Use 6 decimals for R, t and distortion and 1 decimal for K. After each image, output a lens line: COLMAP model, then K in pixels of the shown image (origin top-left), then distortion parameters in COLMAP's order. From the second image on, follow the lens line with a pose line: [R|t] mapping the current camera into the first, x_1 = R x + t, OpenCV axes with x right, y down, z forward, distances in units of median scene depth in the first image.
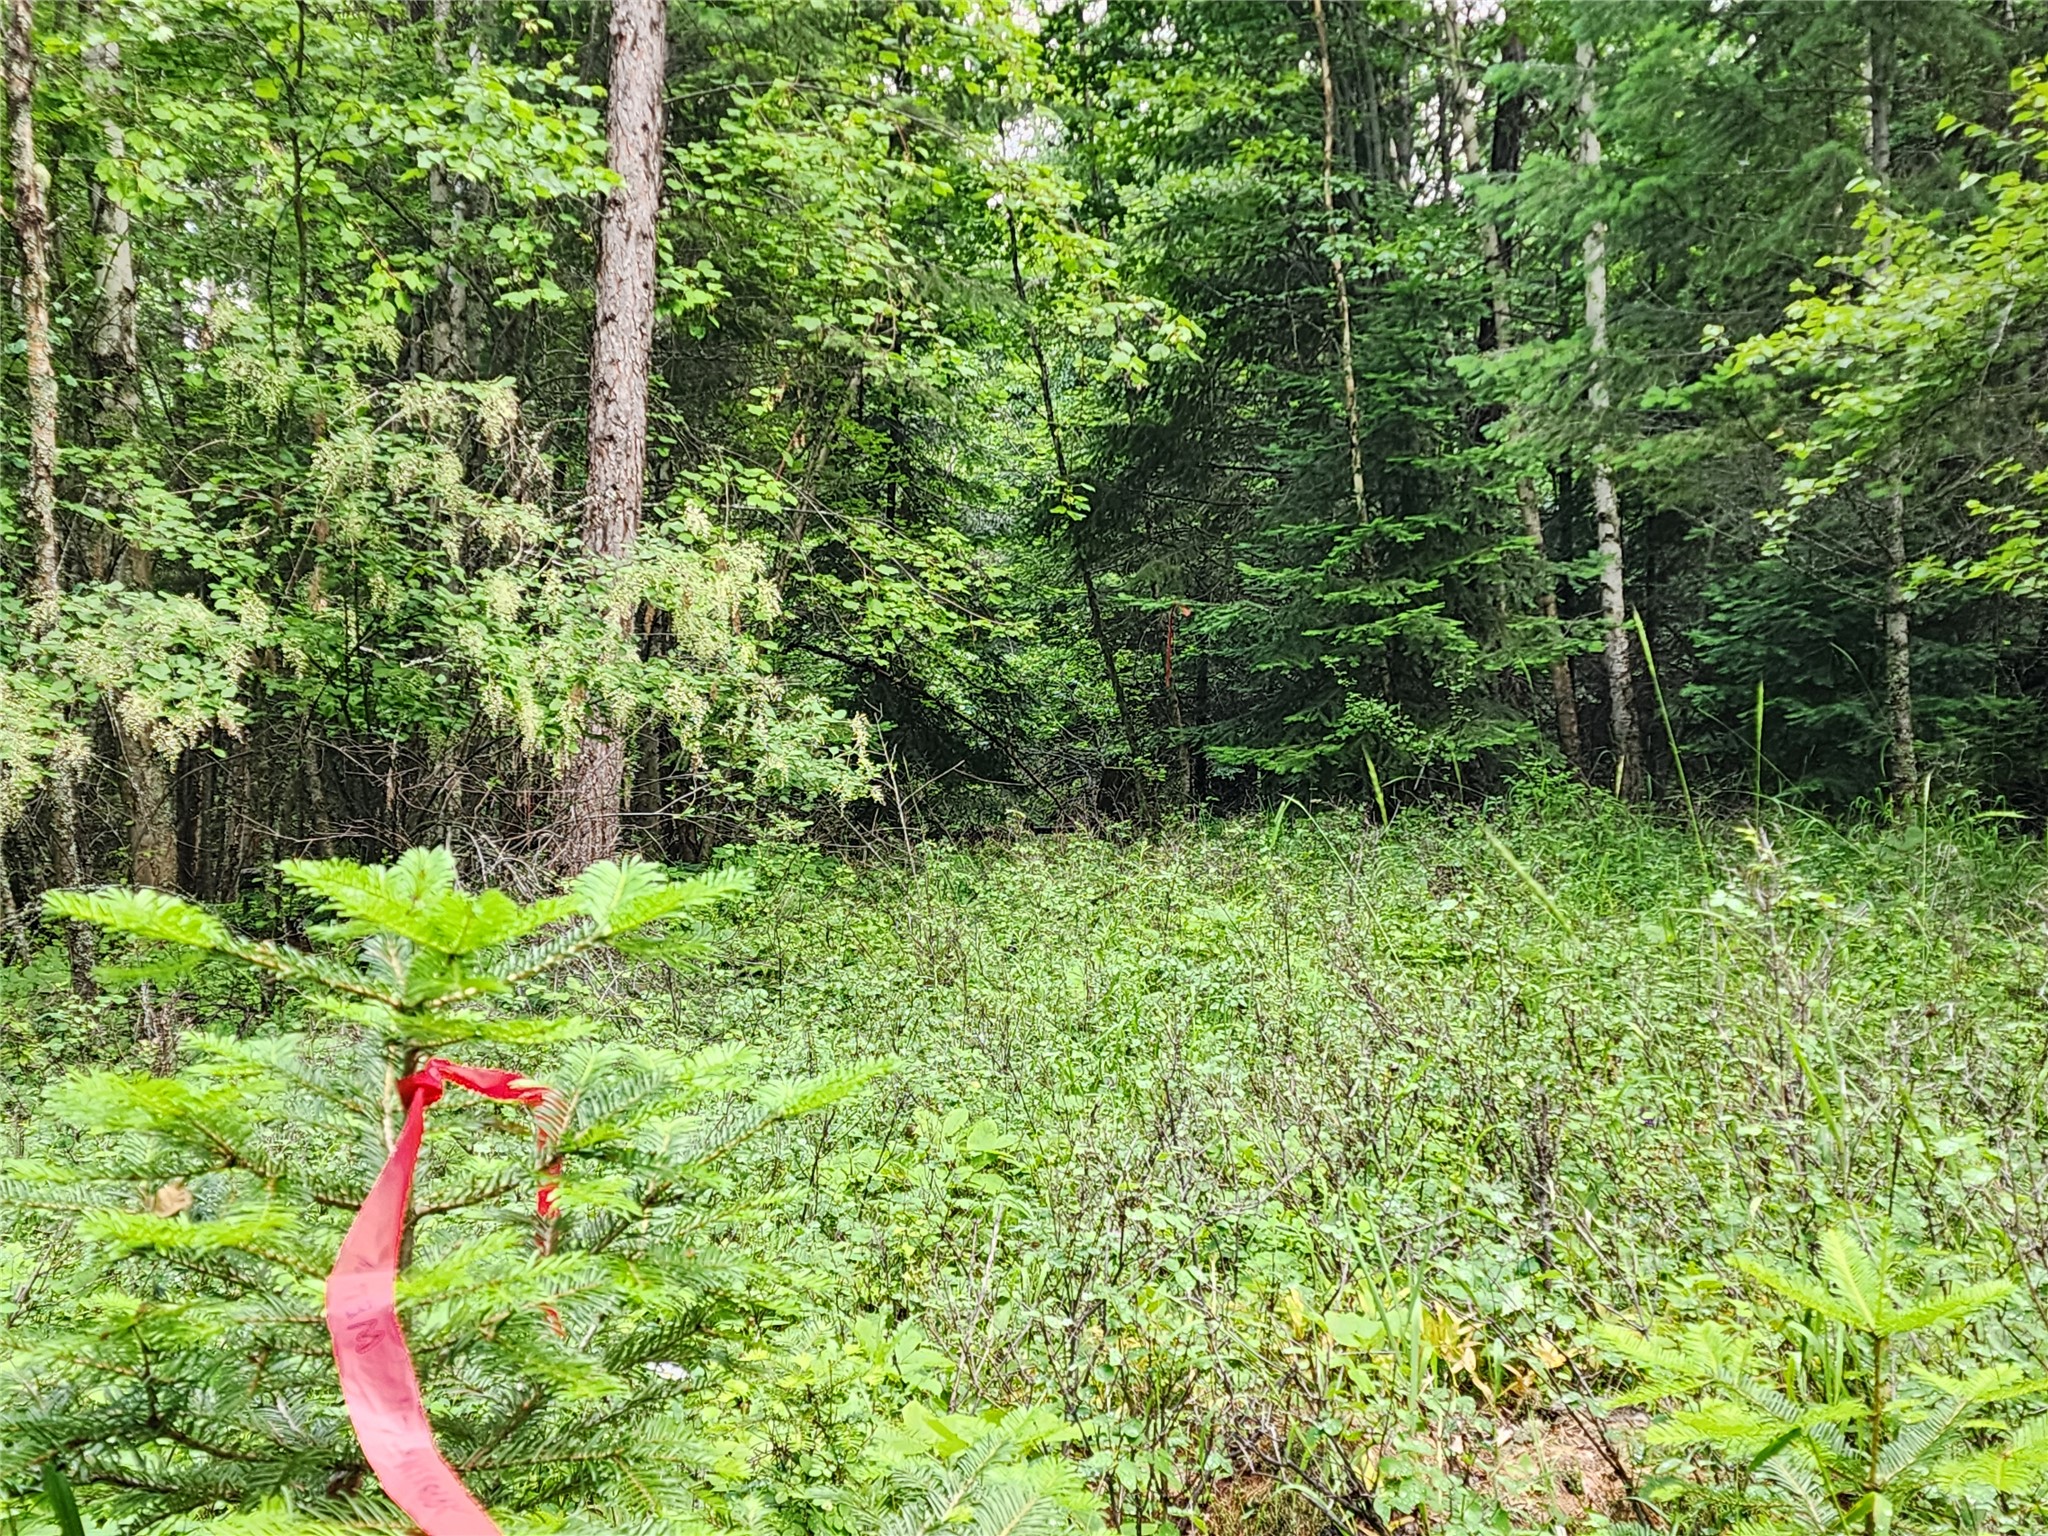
lens RADIAL K [[2198.0, 0, 1023.1], [0, 2198.0, 765.6], [0, 0, 1]] dist [-0.006350, 0.000000]
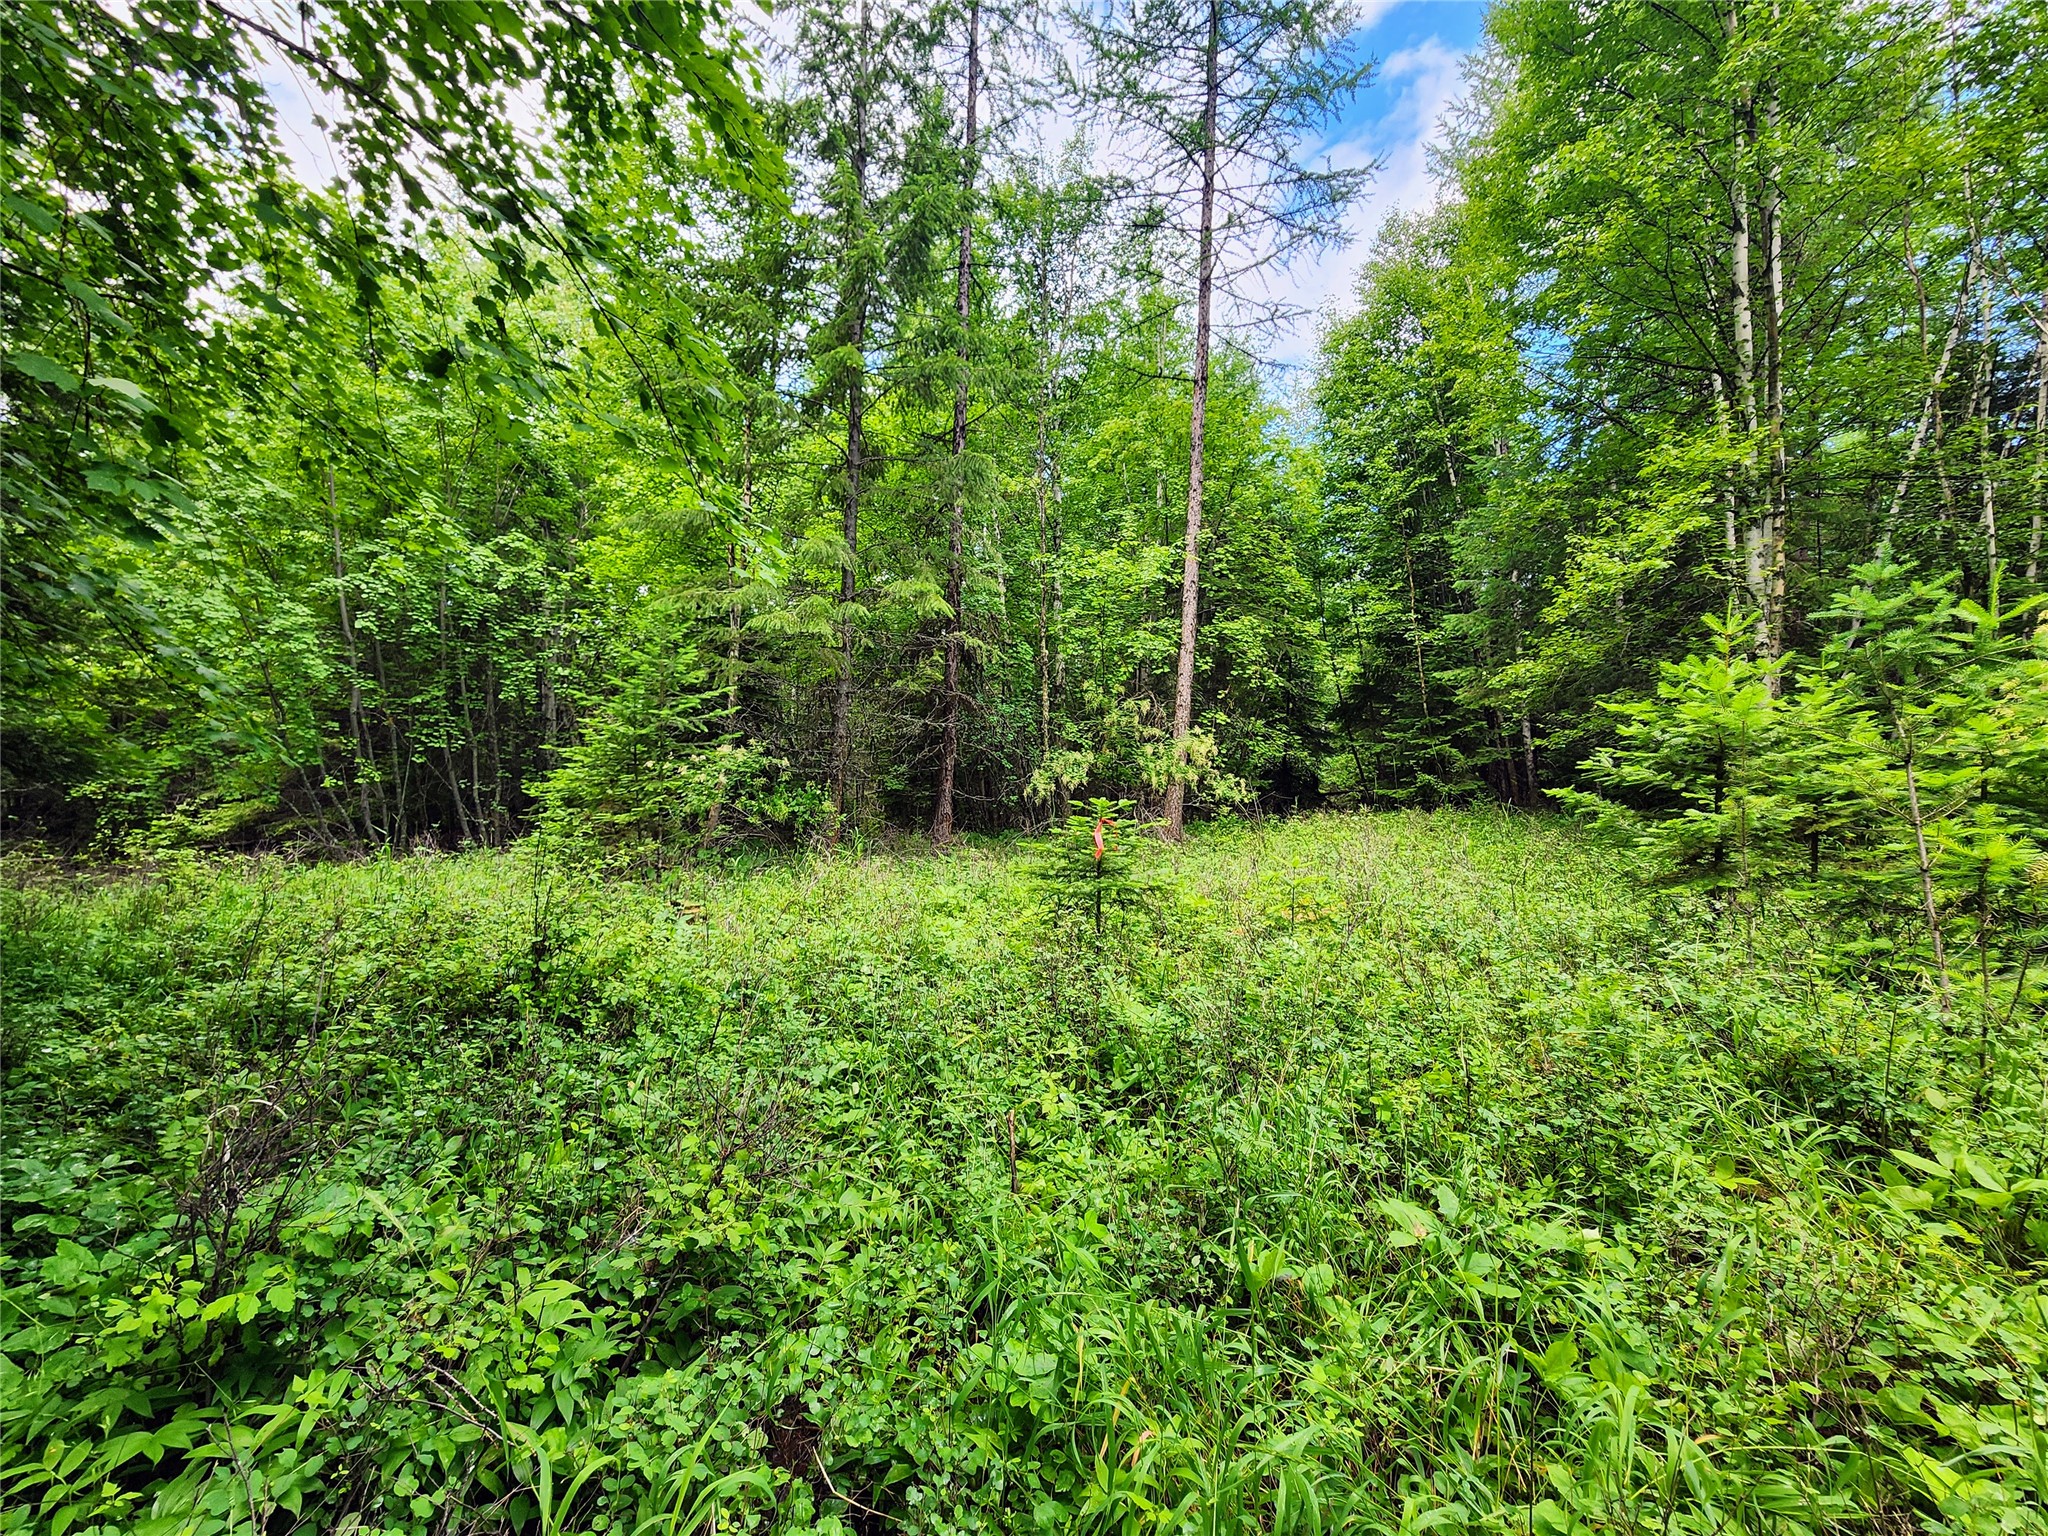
lens RADIAL K [[822.8, 0, 1023.5], [0, 822.8, 774.7], [0, 0, 1]] dist [0.000058, 0.000001]
pose [[0.907393, 0.003306, -0.420269, 0.182548], [-0.011760, 0.999777, -0.017524, -0.001933], [0.420118, 0.020843, 0.907230, -0.454153]]
